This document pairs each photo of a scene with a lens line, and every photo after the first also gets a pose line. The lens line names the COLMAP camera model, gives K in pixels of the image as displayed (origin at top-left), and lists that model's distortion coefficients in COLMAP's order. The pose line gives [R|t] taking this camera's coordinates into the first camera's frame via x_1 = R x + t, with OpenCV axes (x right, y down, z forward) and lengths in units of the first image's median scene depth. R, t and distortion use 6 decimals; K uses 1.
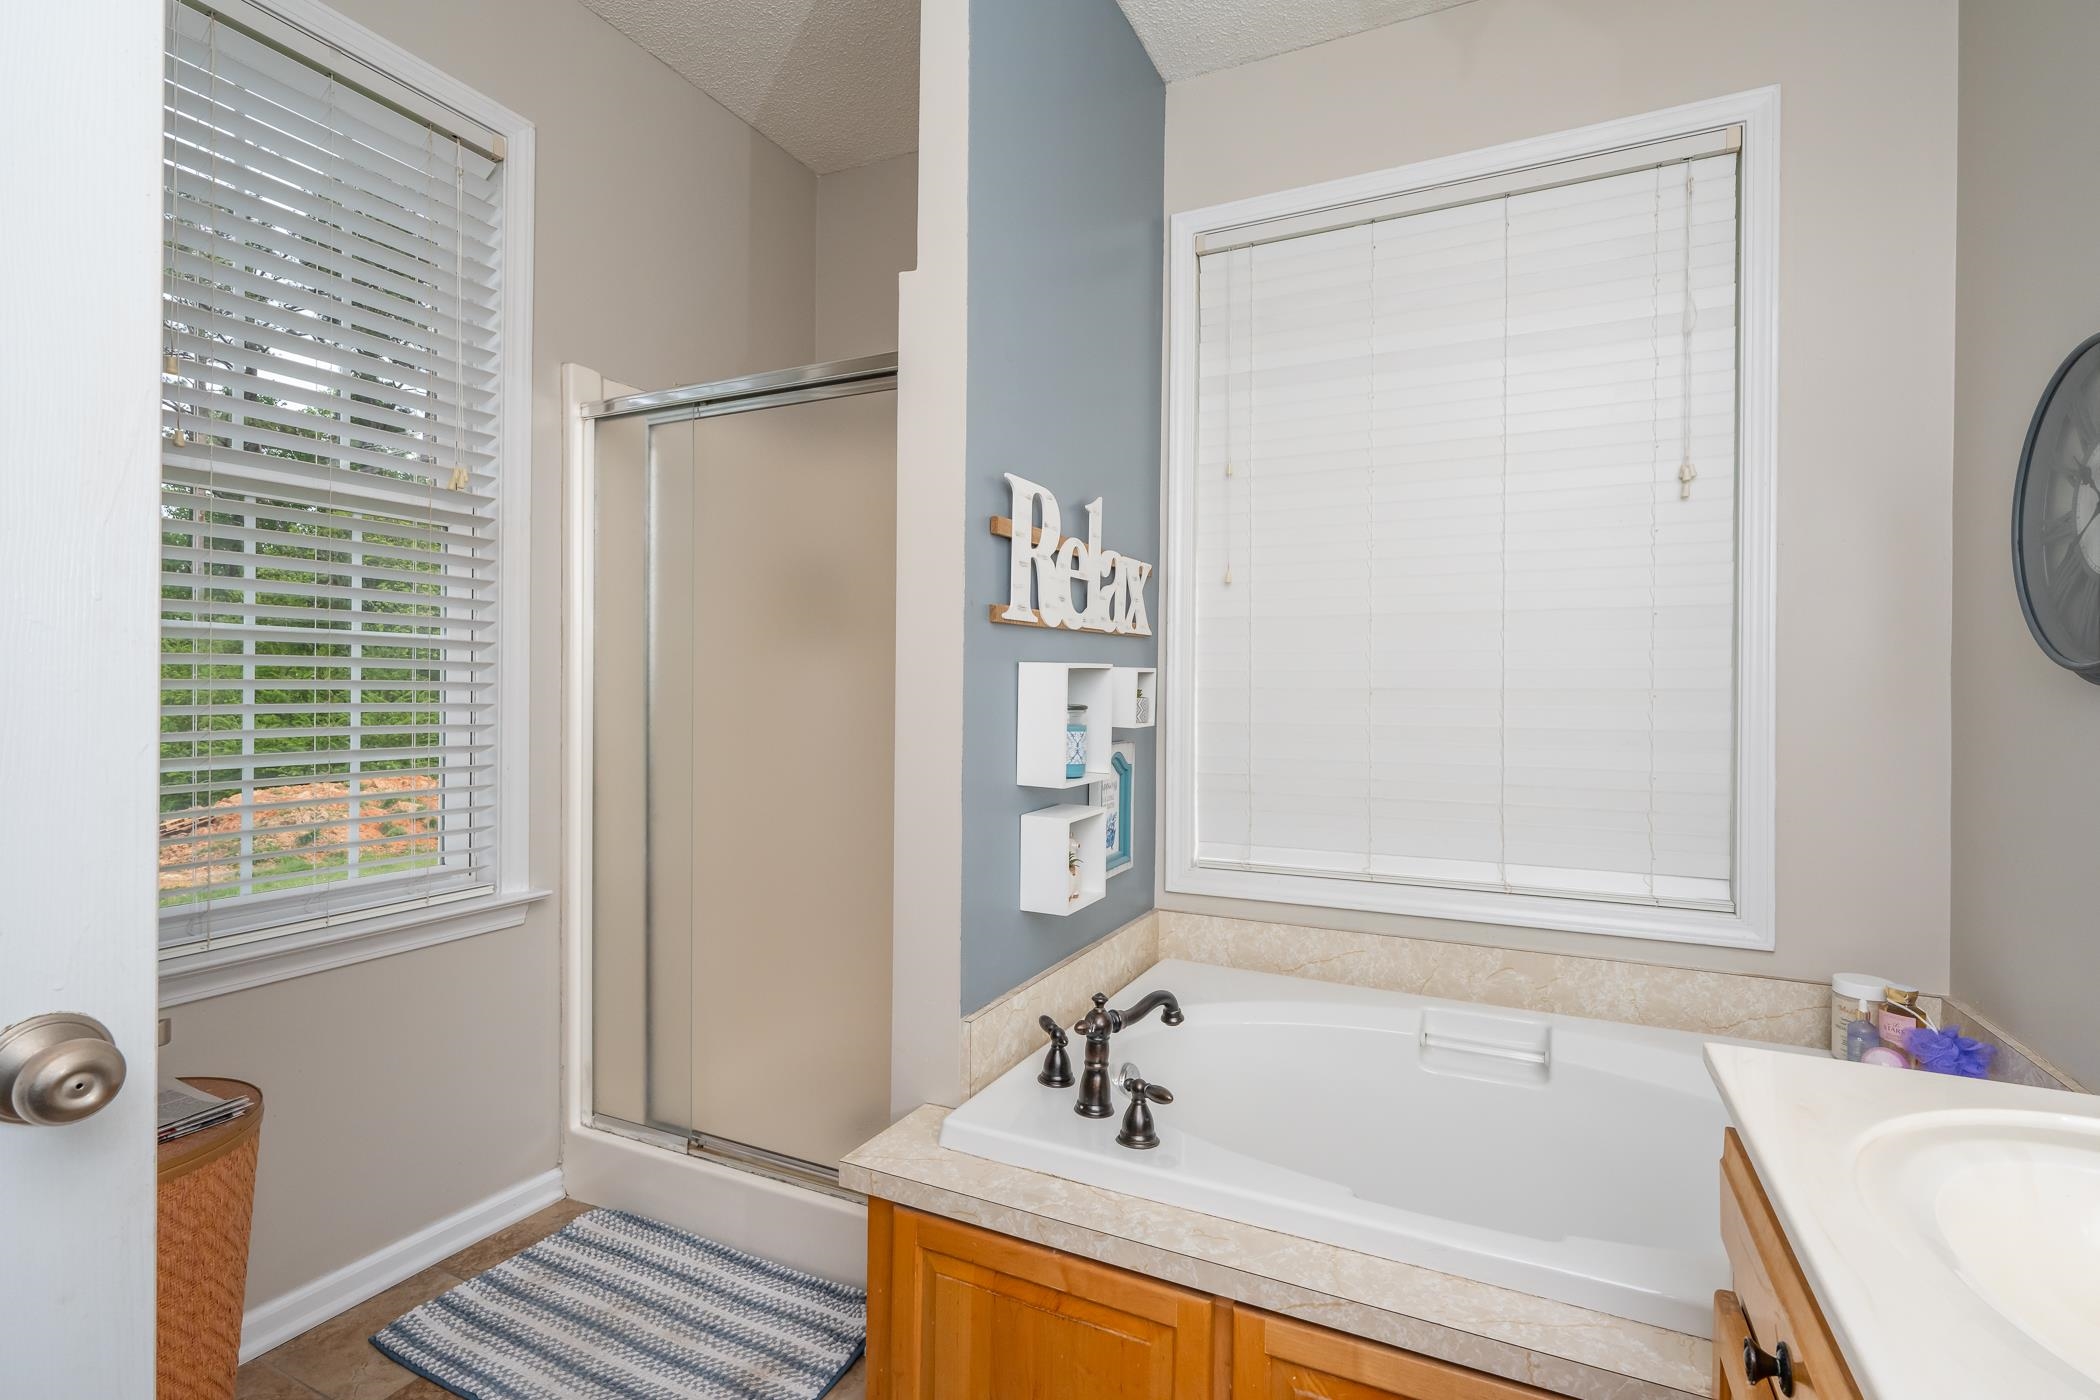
lens RADIAL K [[1025.0, 0, 1041.4], [0, 1025.0, 689.4], [0, 0, 1]] dist [-0.004623, -0.000328]
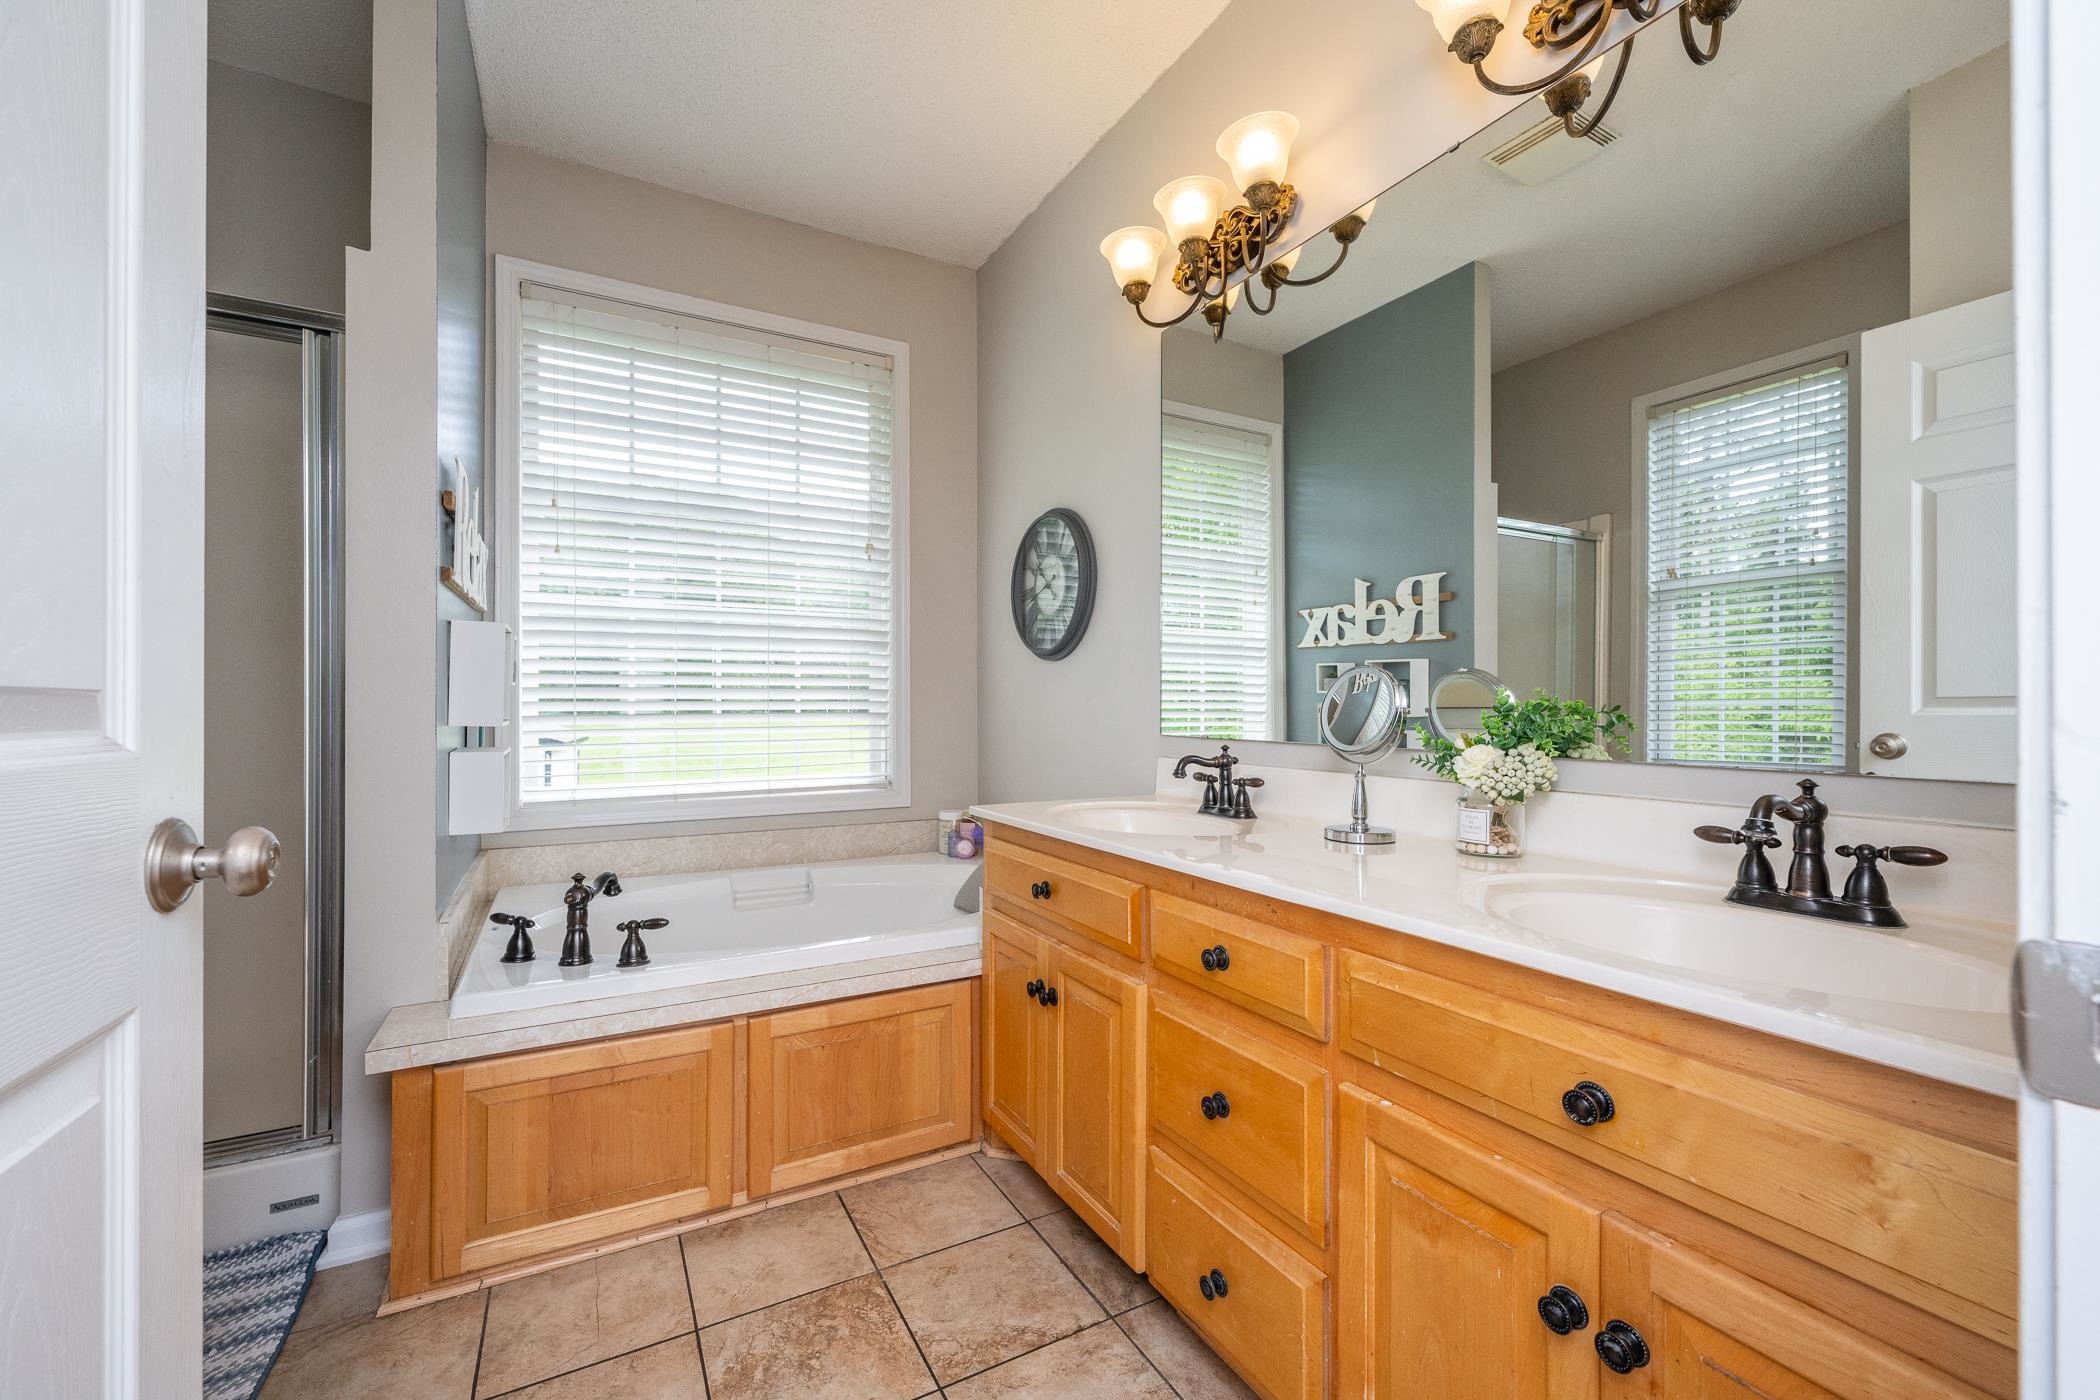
lens RADIAL K [[838.4, 0, 1052.1], [0, 838.4, 705.5], [0, 0, 1]] dist [0.001474, 0.000163]
pose [[0.575048, -0.005255, 0.818103, -0.442836], [0.004554, 0.999984, 0.003222, 0.075586], [-0.818107, 0.001873, 0.575063, -0.109787]]
